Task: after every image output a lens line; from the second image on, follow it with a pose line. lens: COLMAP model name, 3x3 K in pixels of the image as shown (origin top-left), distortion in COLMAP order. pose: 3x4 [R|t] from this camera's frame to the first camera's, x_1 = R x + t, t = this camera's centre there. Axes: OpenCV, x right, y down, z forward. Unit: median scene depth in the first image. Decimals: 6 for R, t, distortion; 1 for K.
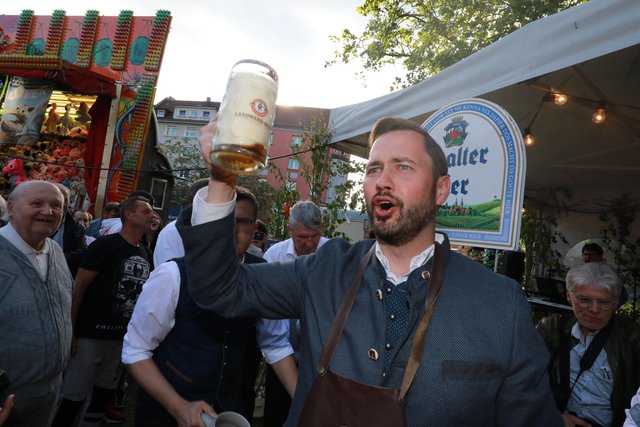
lens RADIAL K [[364.1, 0, 320.0], [0, 364.1, 213.5], [0, 0, 1]] dist [-0.003978, -0.000080]
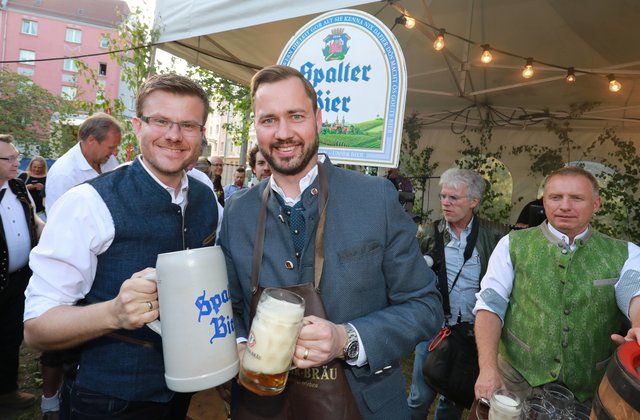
lens RADIAL K [[377.9, 0, 290.3], [0, 377.9, 185.1], [0, 0, 1]] dist [-0.005686, -0.001853]
pose [[0.902490, -0.054005, 0.427311, -0.184666], [-0.011479, 0.988740, 0.149203, -0.007889], [-0.430557, -0.139559, 0.891709, 0.126542]]
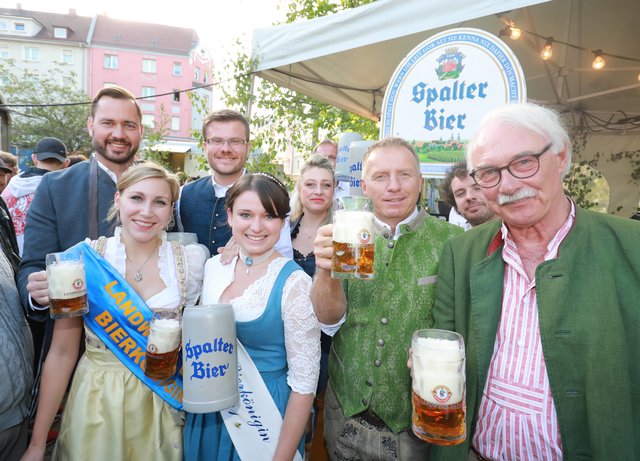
lens RADIAL K [[370.8, 0, 304.9], [0, 370.8, 223.4], [0, 0, 1]] dist [-0.018450, 0.001260]
pose [[0.950776, -0.098435, 0.293830, -0.352769], [0.037165, 0.977584, 0.207239, -0.024615], [-0.307643, -0.186118, 0.933122, 0.114474]]
